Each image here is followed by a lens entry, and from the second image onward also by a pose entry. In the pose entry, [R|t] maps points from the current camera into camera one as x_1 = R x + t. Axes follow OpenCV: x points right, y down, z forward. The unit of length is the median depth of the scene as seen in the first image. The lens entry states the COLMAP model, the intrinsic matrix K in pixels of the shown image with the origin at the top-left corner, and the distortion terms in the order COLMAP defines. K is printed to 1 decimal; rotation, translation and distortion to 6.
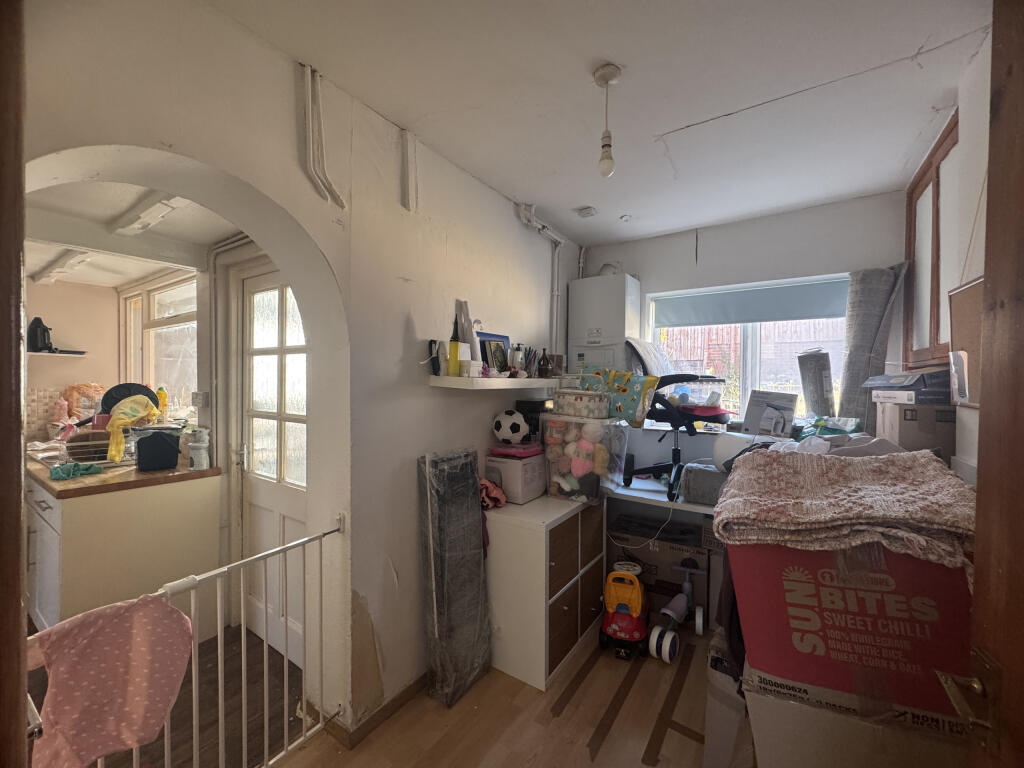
lens RADIAL K [[408.8, 0, 511.0], [0, 408.8, 382.5], [0, 0, 1]] dist [-0.001122, -0.000009]
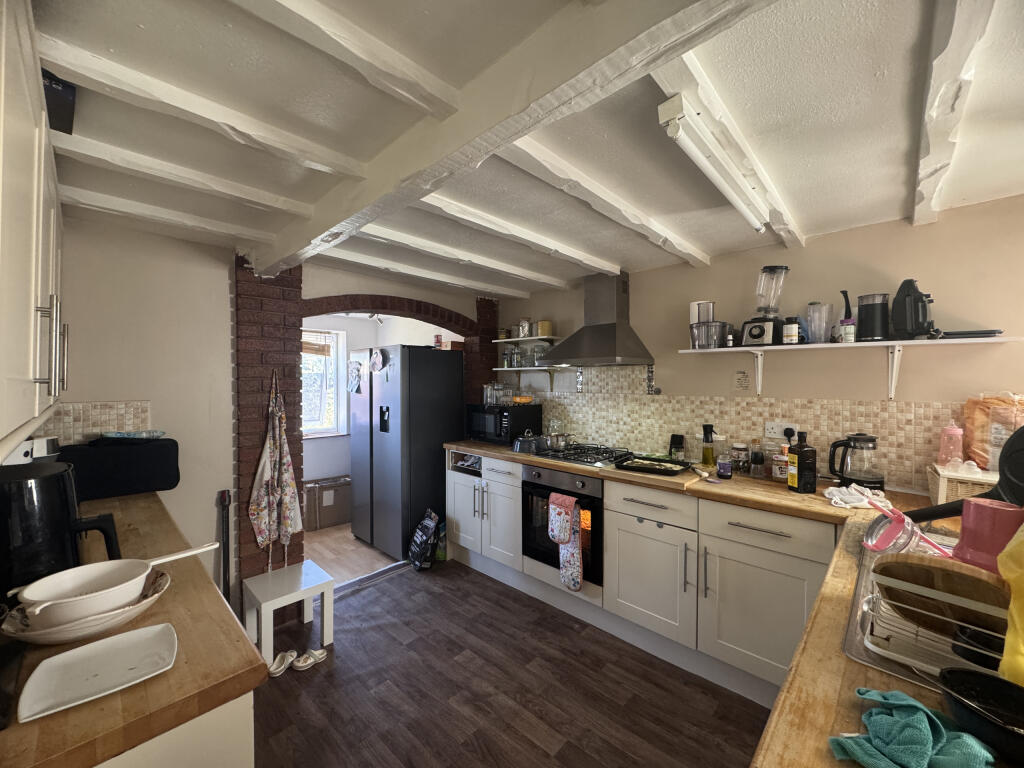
lens RADIAL K [[408.8, 0, 512.0], [0, 408.8, 381.4], [0, 0, 1]] dist [-0.001122, -0.000009]
pose [[-0.161464, -0.003485, -0.986873, -0.471194], [-0.012730, 0.999918, -0.001448, -0.006885], [0.986797, 0.012329, -0.161495, 0.510622]]
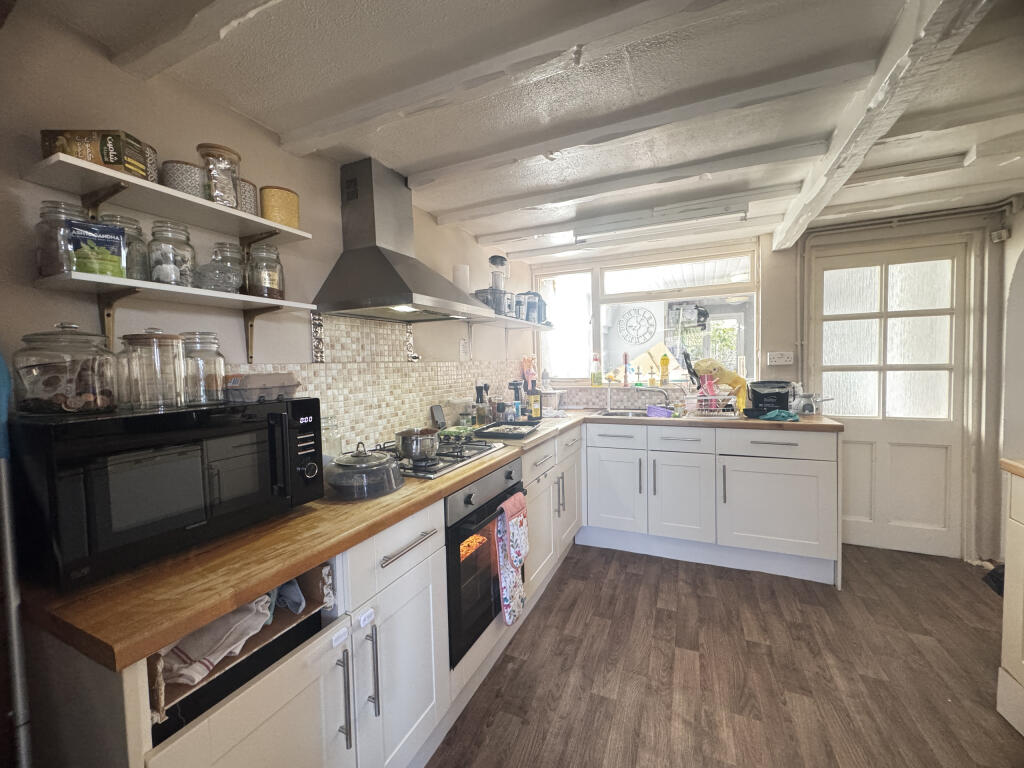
lens RADIAL K [[408.8, 0, 513.6], [0, 408.8, 379.7], [0, 0, 1]] dist [-0.001122, -0.000009]
pose [[0.985042, -0.036809, 0.168339, -1.307705], [0.031858, 0.998979, 0.032021, 0.028336], [-0.169345, -0.026179, 0.985209, -0.031801]]
